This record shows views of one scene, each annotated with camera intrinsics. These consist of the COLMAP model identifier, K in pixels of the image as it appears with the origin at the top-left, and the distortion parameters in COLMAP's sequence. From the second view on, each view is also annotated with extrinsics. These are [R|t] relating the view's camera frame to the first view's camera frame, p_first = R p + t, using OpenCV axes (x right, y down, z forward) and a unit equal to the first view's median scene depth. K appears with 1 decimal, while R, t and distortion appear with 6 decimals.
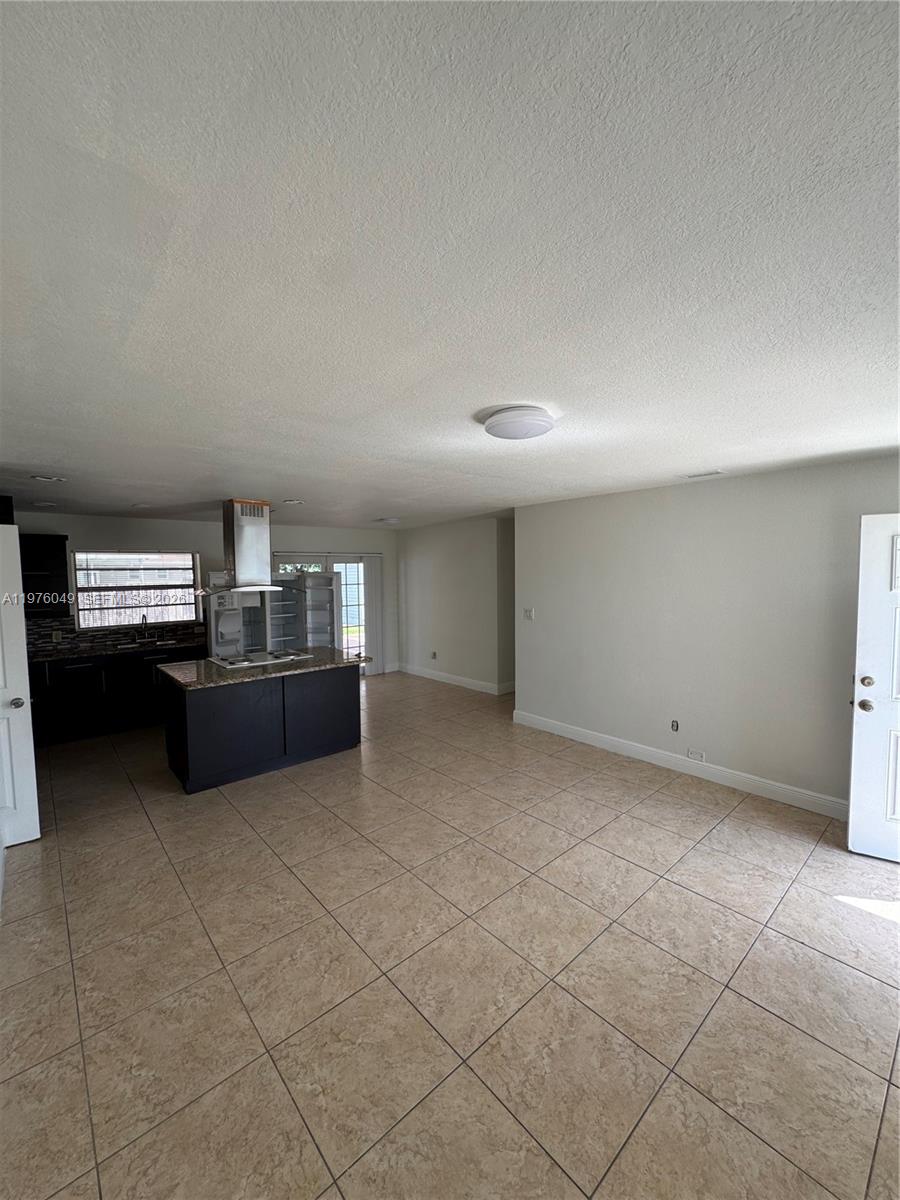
lens RADIAL K [[480.3, 0, 447.7], [0, 480.3, 580.4], [0, 0, 1]] dist [-0.001104, -0.000423]
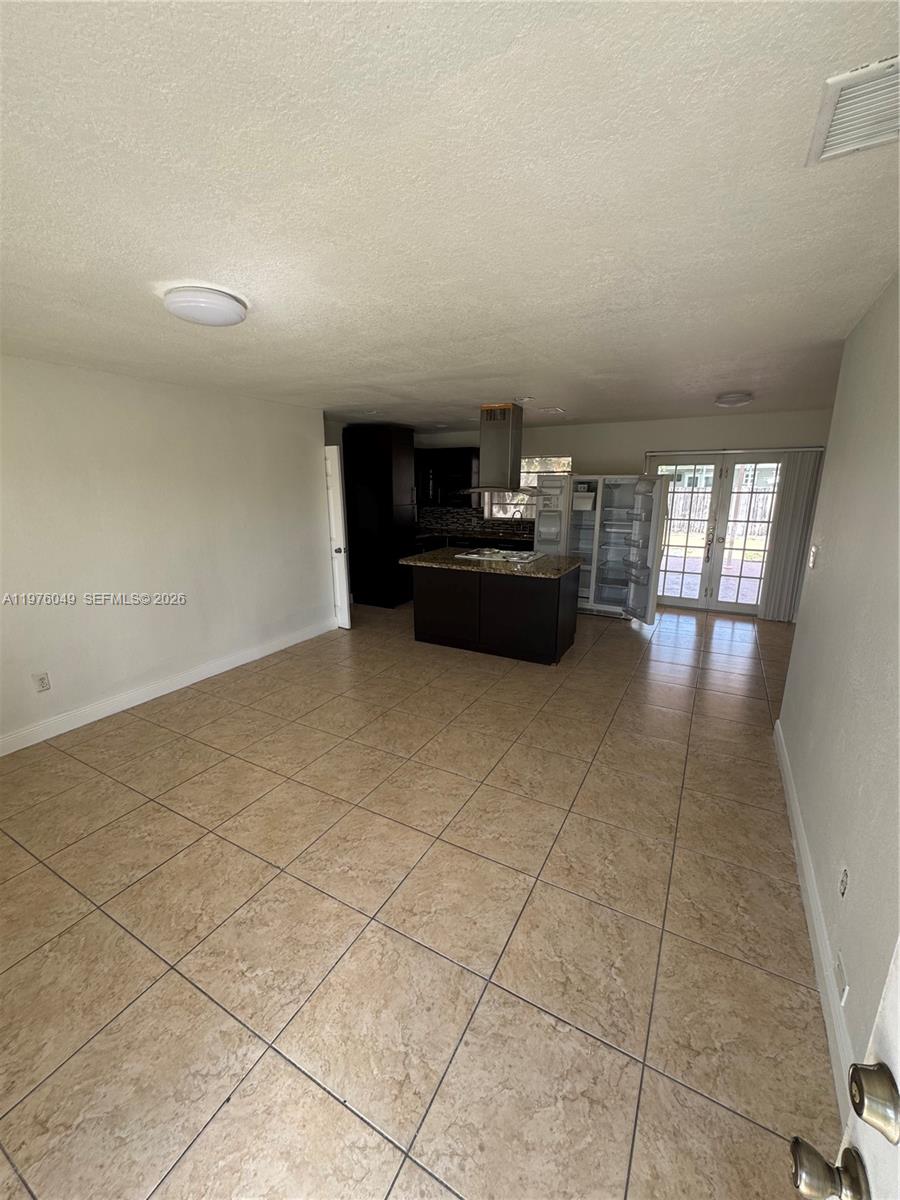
lens RADIAL K [[480.9, 0, 450.0], [0, 480.9, 600.0], [0, 0, 1]] dist [-0.002558, 0.000281]
pose [[0.332448, 0.235529, -0.913238, 1.018704], [-0.016189, 0.969597, 0.244171, -0.006970], [0.942983, -0.066390, 0.326153, 0.912737]]
